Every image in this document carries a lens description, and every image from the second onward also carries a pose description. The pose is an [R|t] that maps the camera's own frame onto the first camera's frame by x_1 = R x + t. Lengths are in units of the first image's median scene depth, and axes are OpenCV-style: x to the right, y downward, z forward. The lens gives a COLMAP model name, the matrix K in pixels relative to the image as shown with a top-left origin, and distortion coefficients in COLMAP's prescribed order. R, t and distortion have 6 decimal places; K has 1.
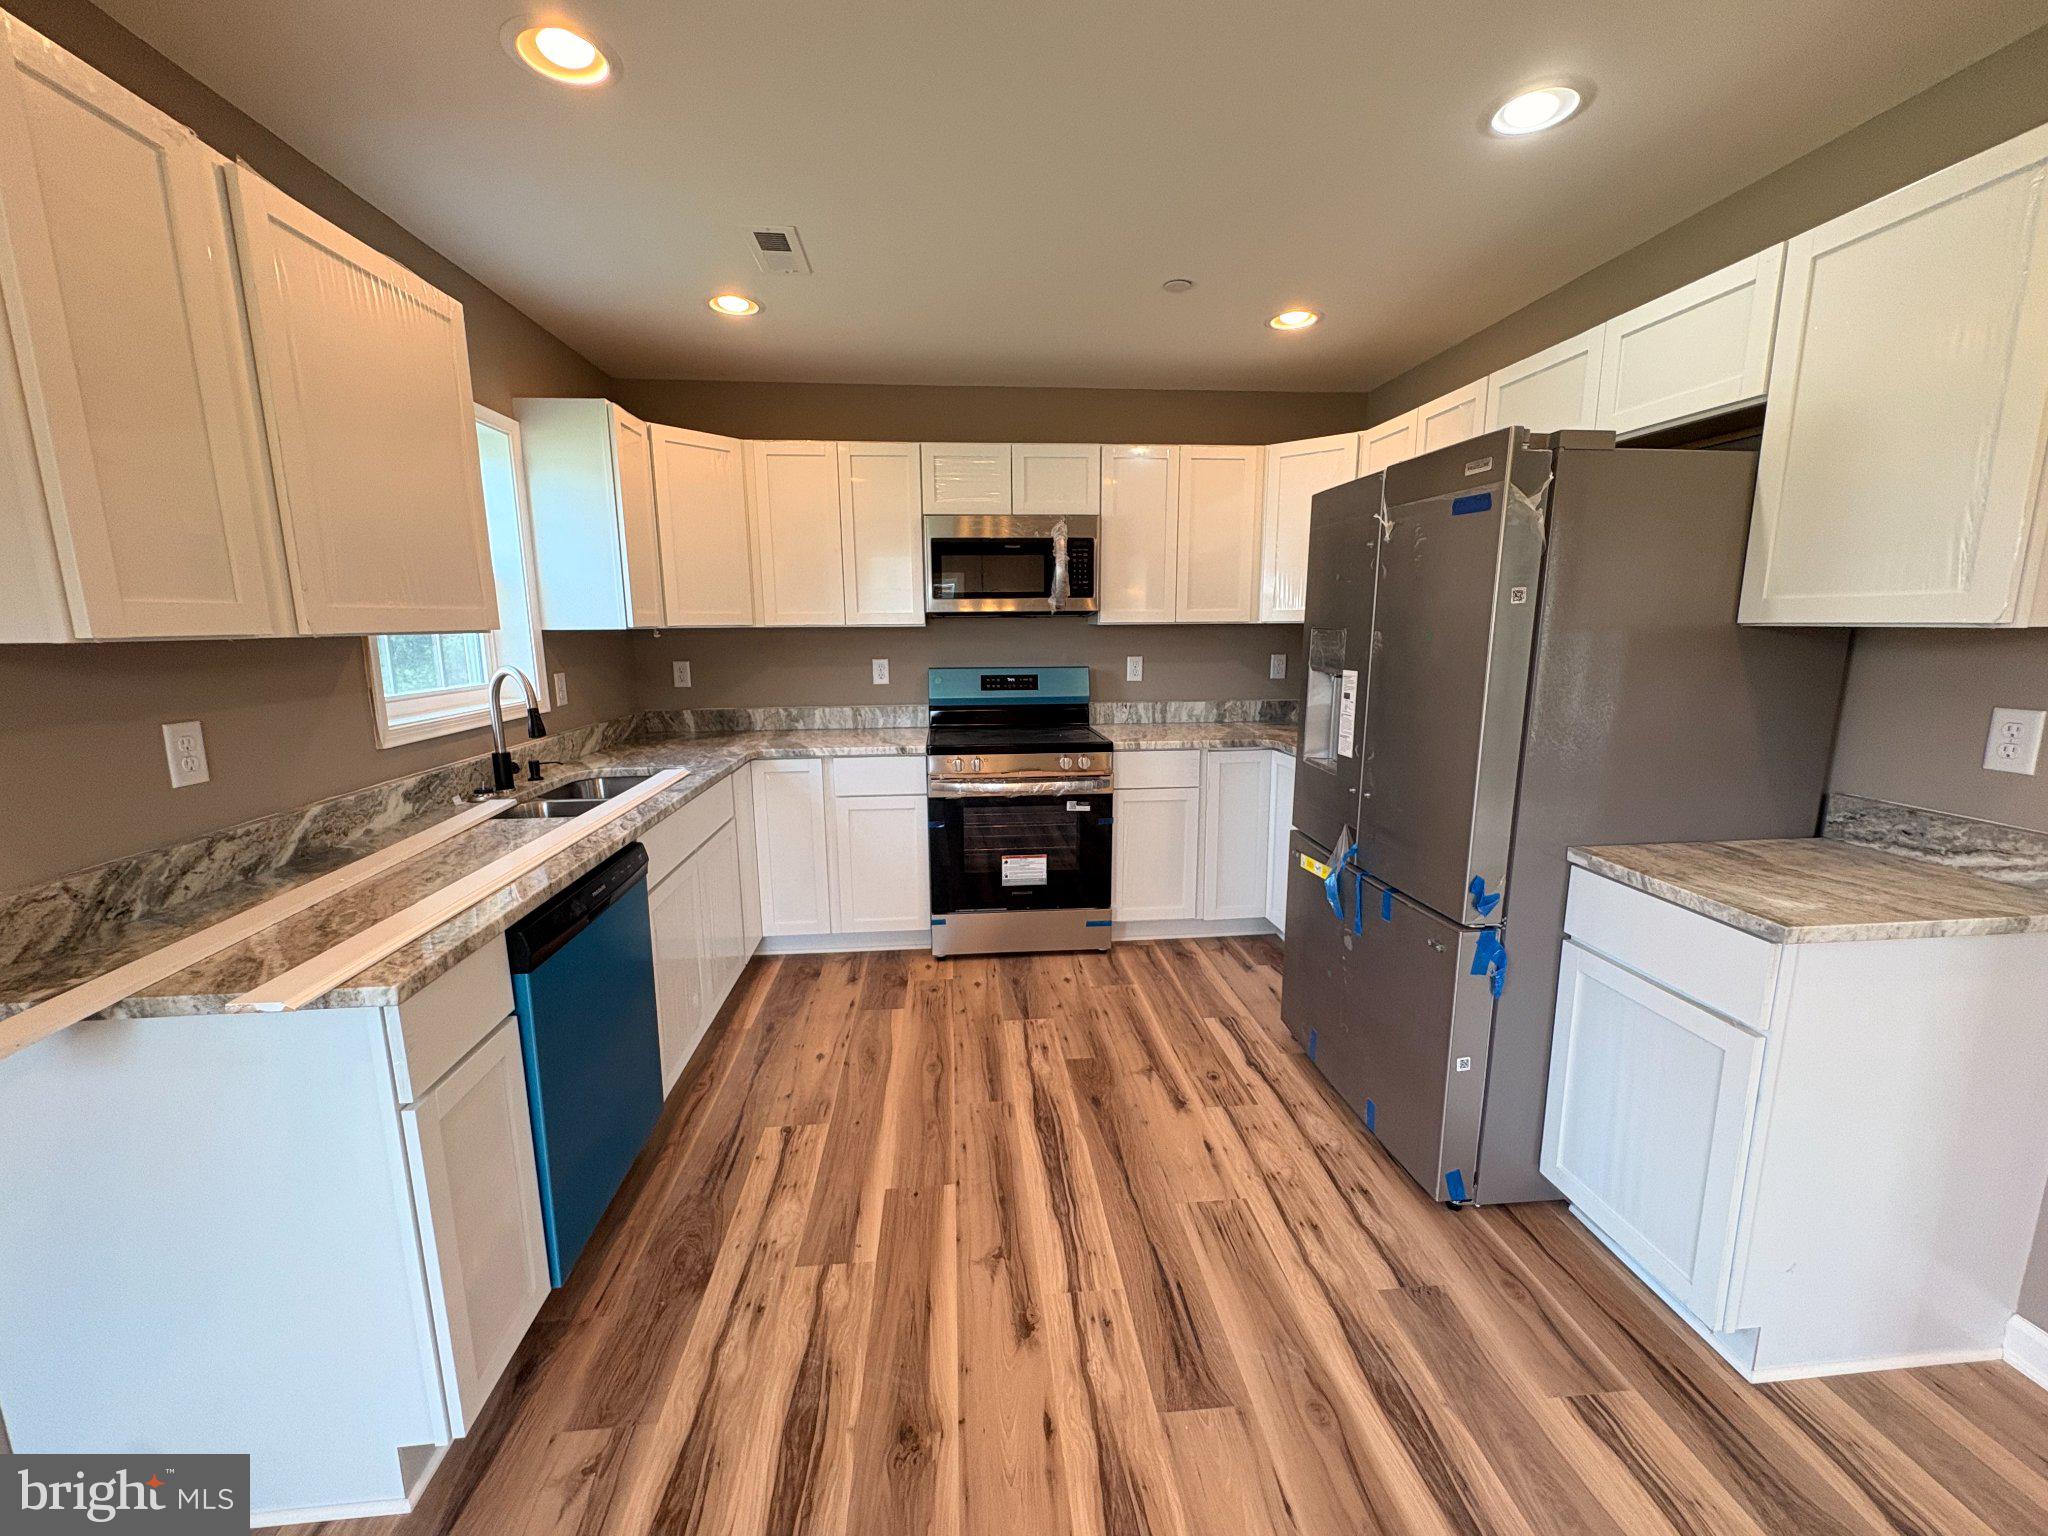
lens RADIAL K [[819.0, 0, 1022.3], [0, 819.0, 765.1], [0, 0, 1]] dist [0.000125, 0.000709]
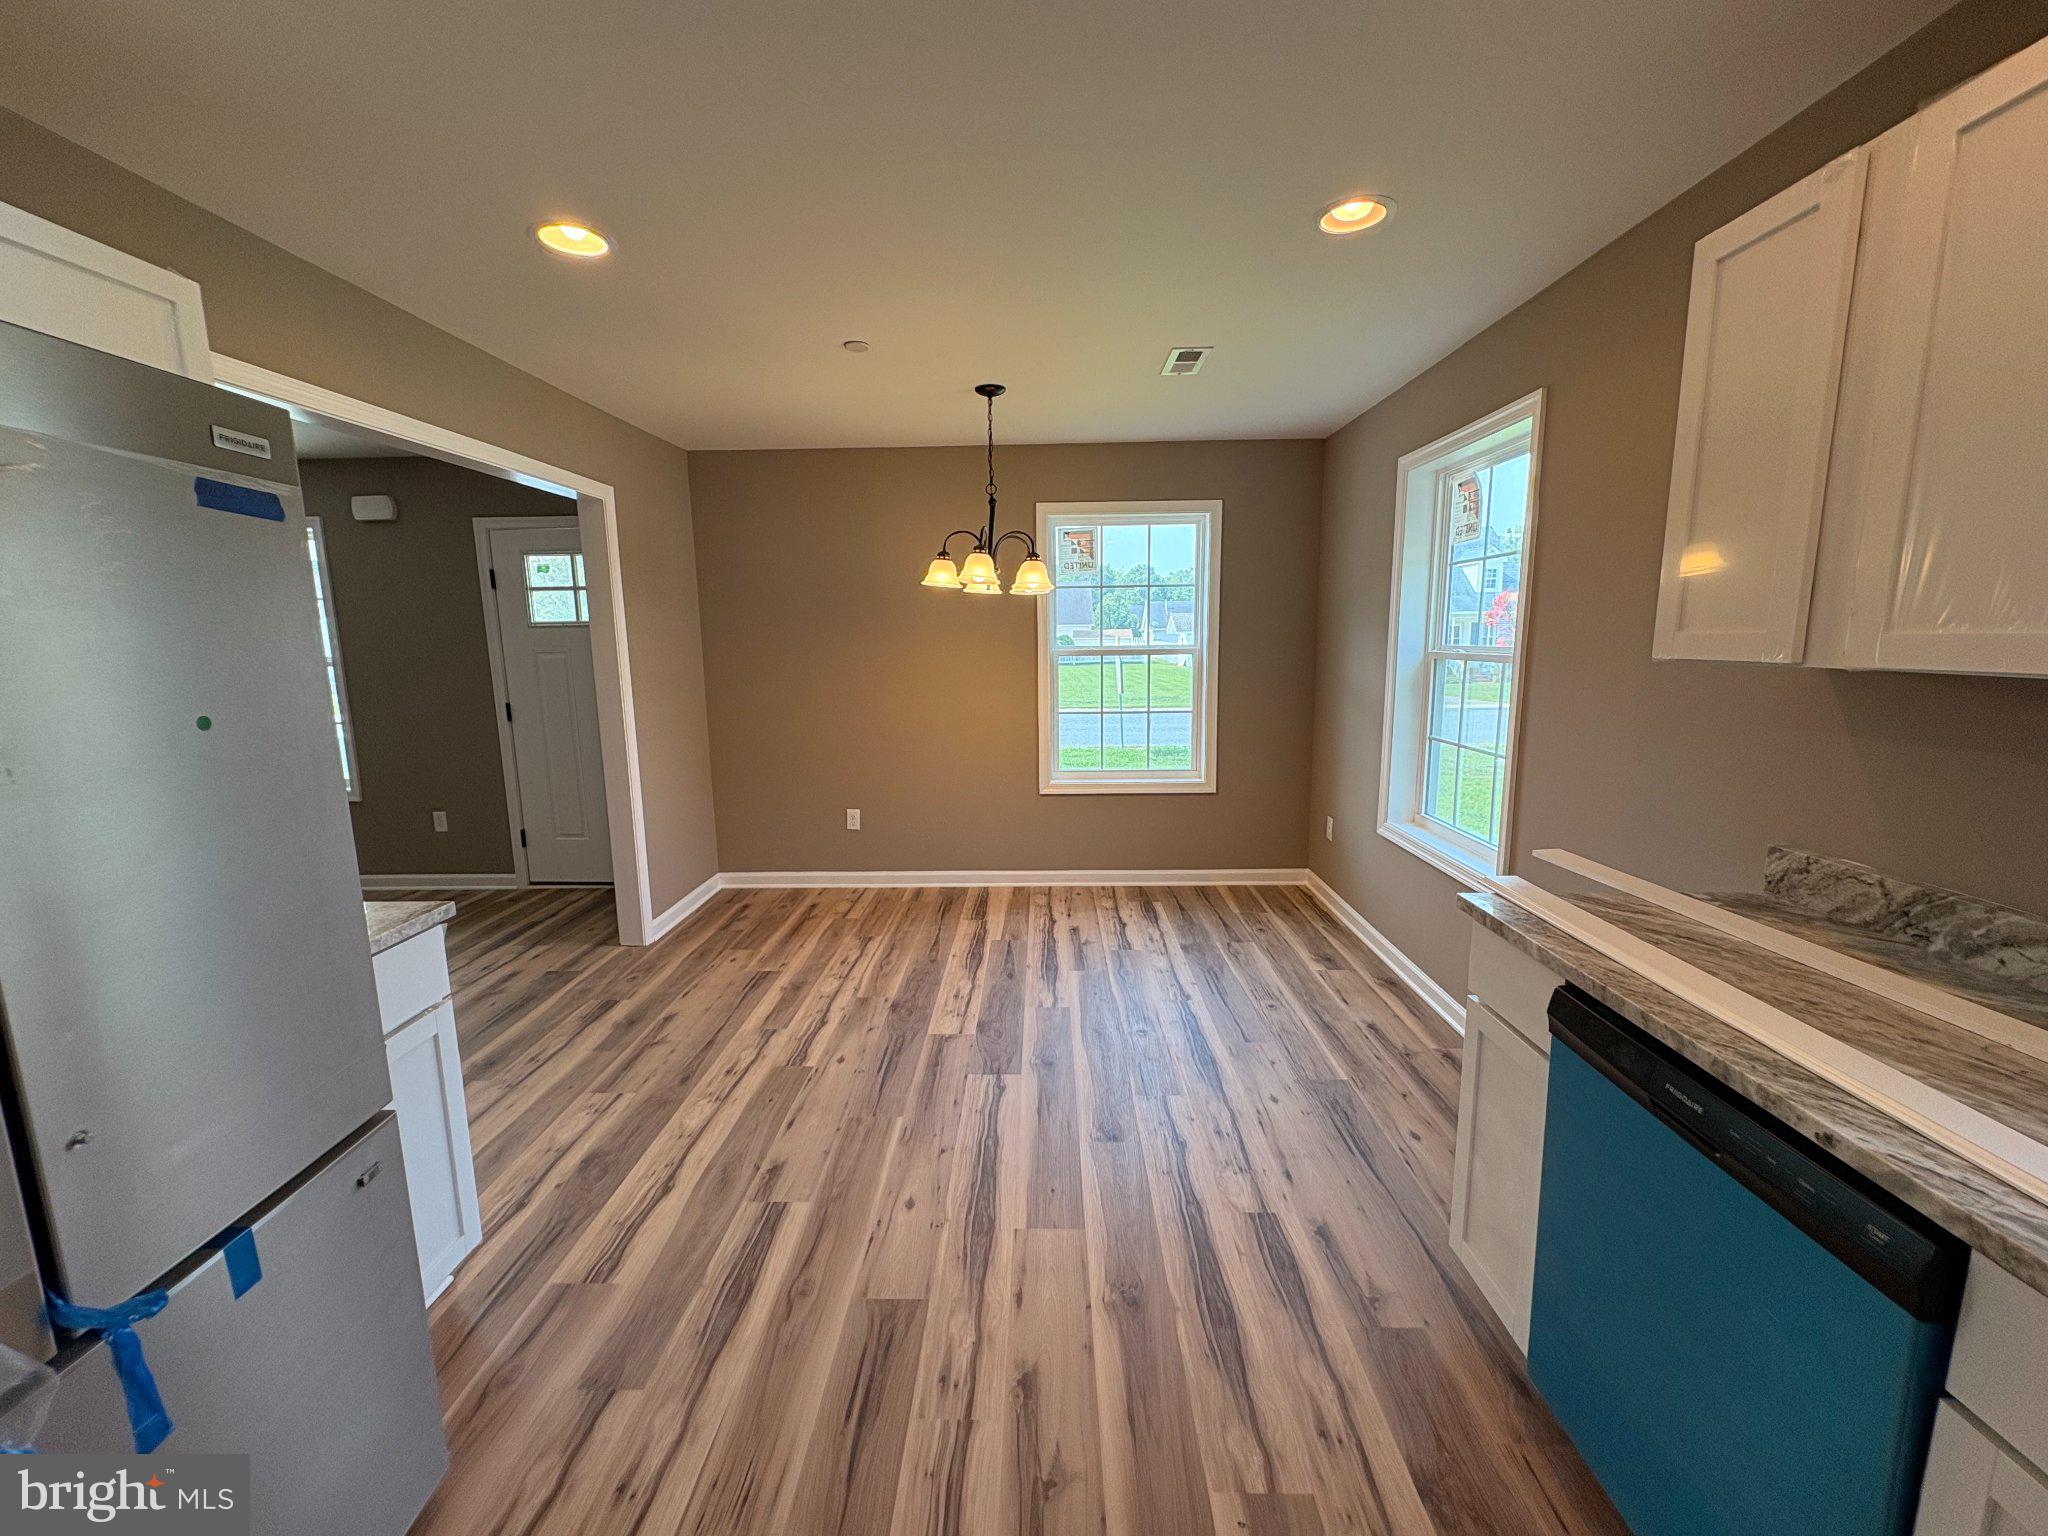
lens RADIAL K [[819.0, 0, 1022.3], [0, 819.0, 765.1], [0, 0, 1]] dist [0.000125, 0.000709]
pose [[-0.993383, 0.003163, 0.114806, -0.099278], [0.040856, 0.943966, 0.327504, -0.310076], [-0.107337, 0.330027, -0.937849, 1.583221]]
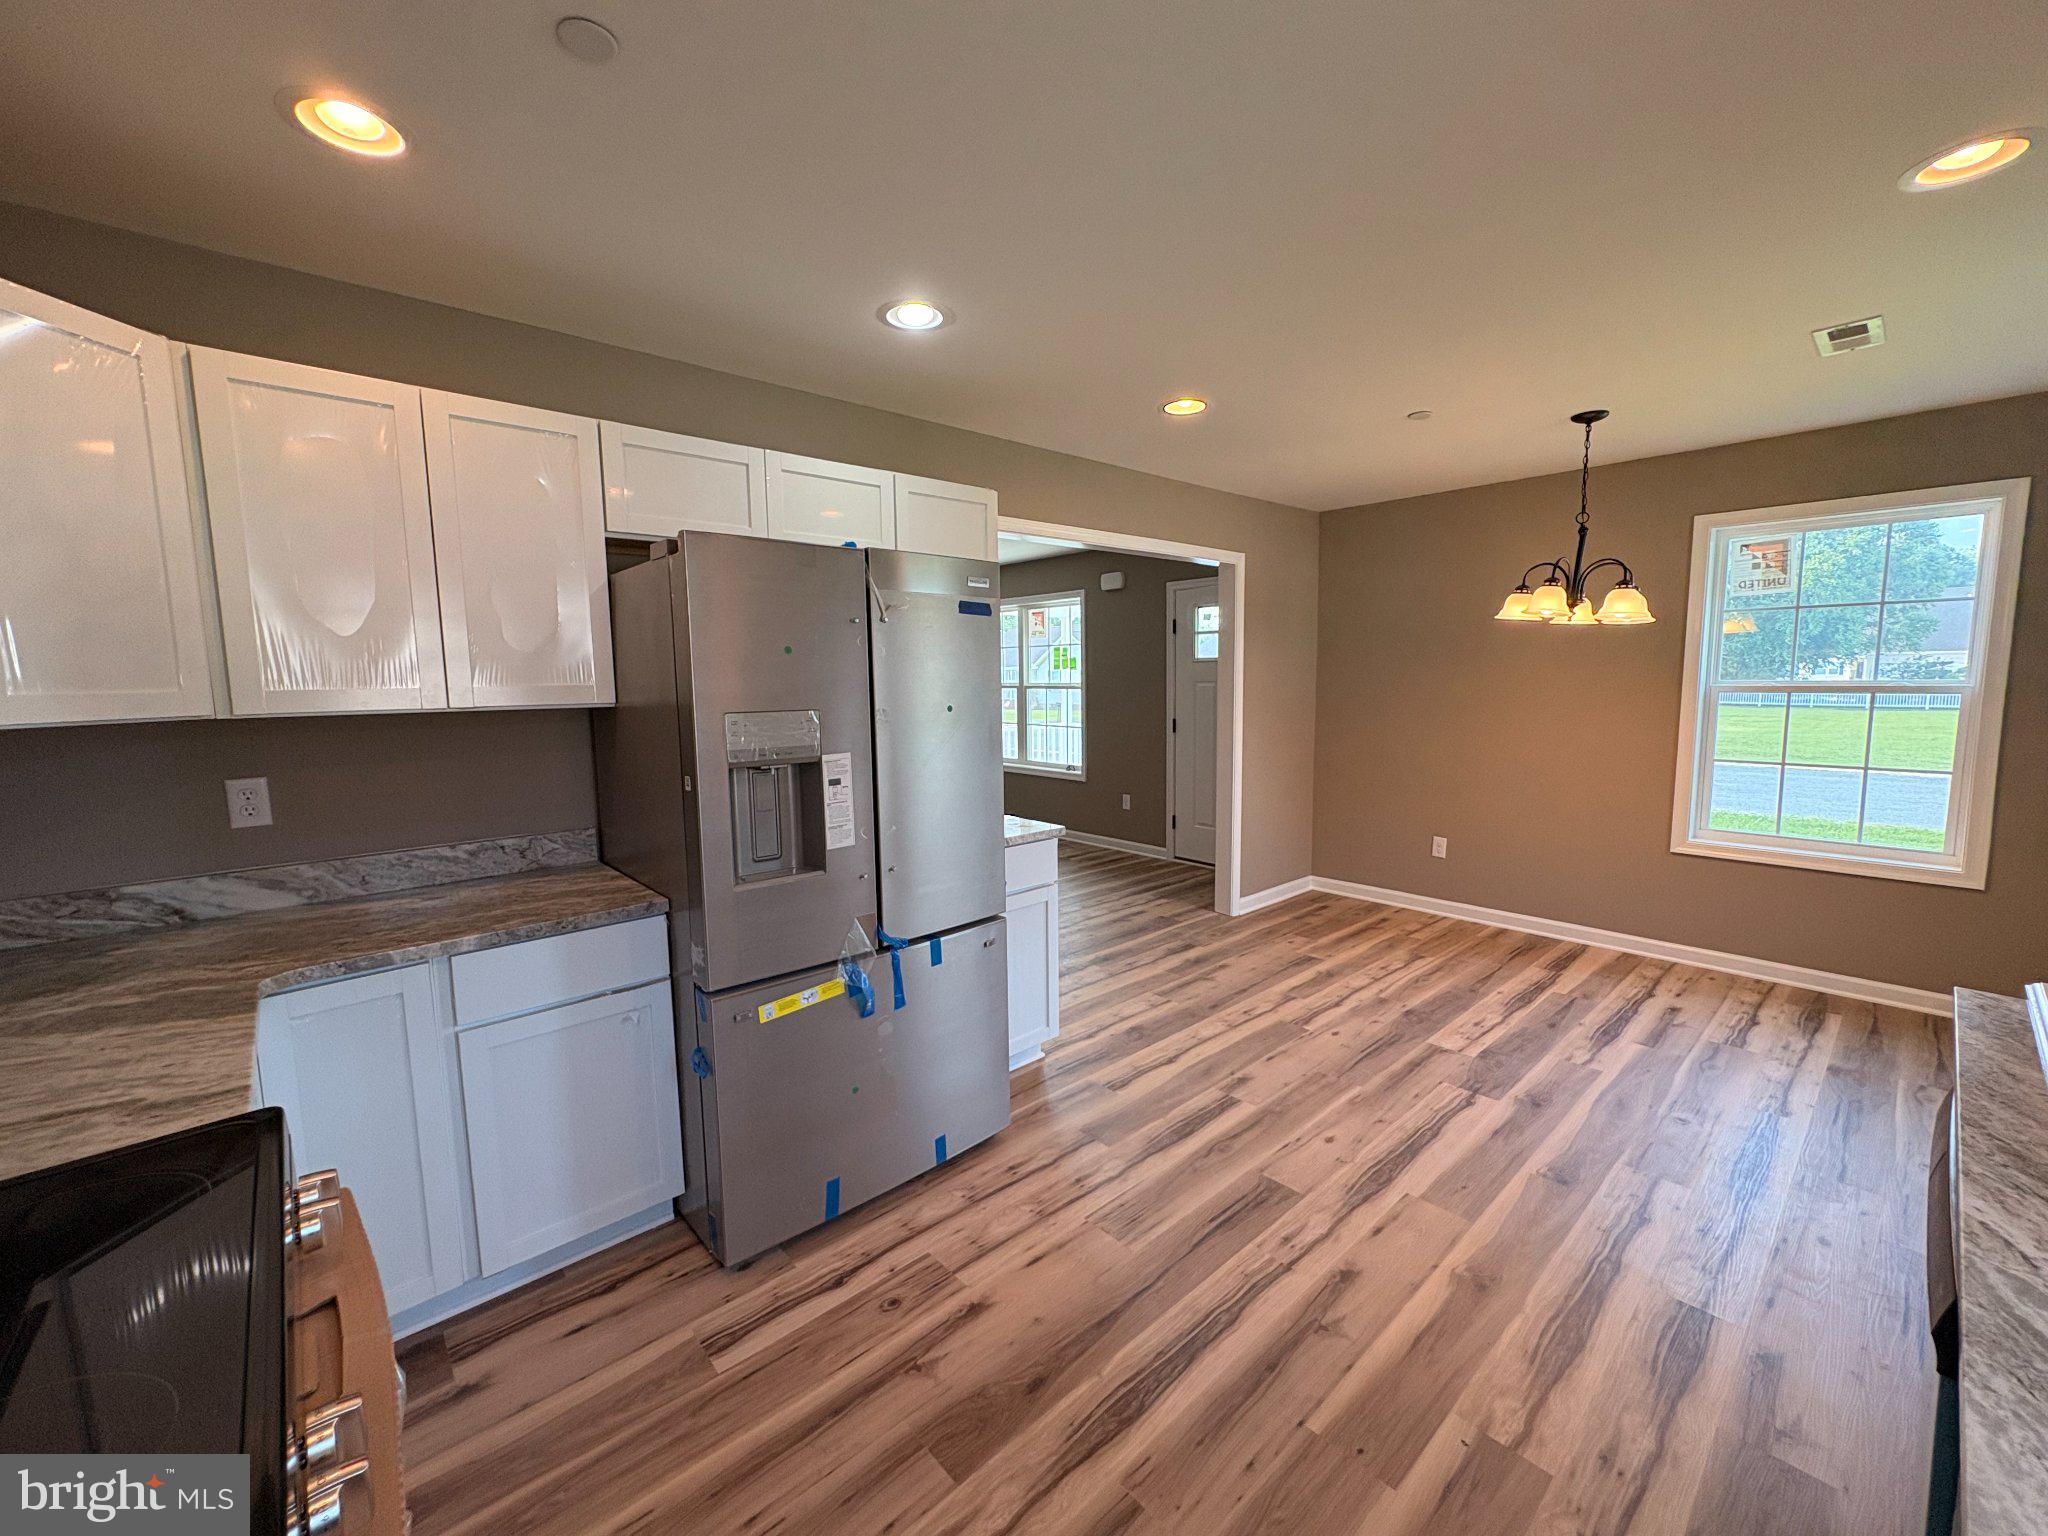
lens RADIAL K [[819.0, 0, 1022.3], [0, 819.0, 765.1], [0, 0, 1]] dist [0.000125, 0.000709]
pose [[-0.596491, -0.073218, 0.799273, -0.583006], [0.157591, 0.965762, 0.206078, -0.336128], [-0.786996, 0.248882, -0.564530, 1.765024]]
